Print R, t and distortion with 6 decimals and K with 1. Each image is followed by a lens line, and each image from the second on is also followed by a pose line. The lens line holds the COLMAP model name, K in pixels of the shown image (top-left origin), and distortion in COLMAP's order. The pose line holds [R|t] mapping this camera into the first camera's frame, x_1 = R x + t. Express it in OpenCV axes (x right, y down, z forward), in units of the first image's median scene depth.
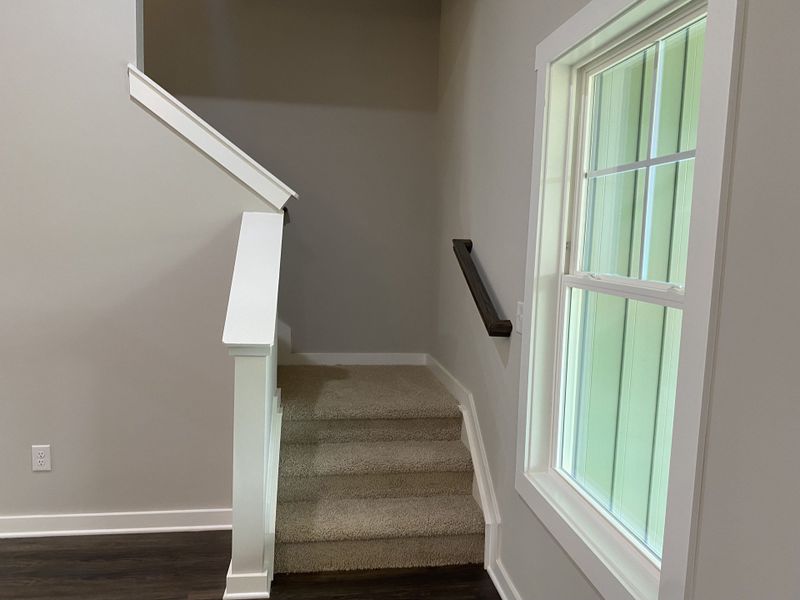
lens RADIAL K [[605.7, 0, 400.0], [0, 605.7, 300.0], [0, 0, 1]] dist [0.001107, -0.011101]
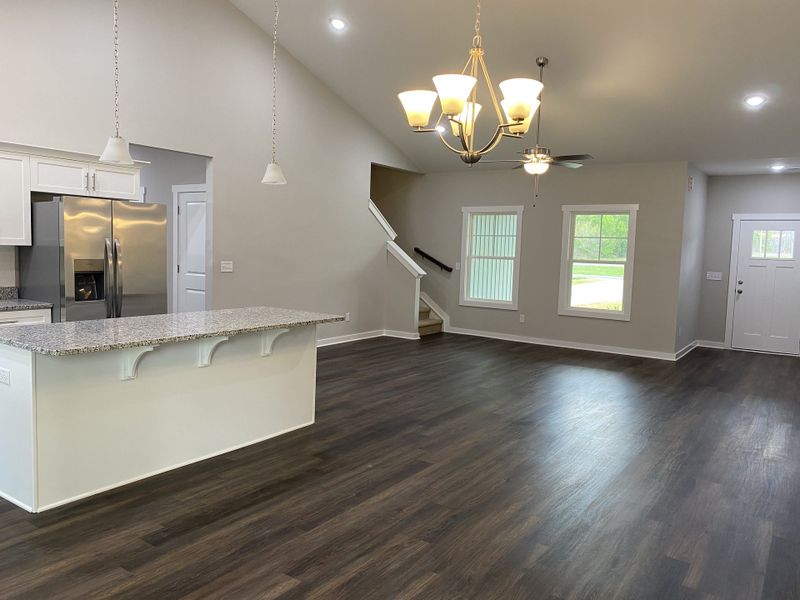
lens RADIAL K [[608.3, 0, 400.0], [0, 608.3, 300.0], [0, 0, 1]] dist [-0.006453, -0.005836]
pose [[0.683818, -0.077269, 0.725549, -3.543480], [0.066347, 0.996842, 0.043629, 0.056998], [-0.726629, 0.018304, 0.686786, -1.848440]]
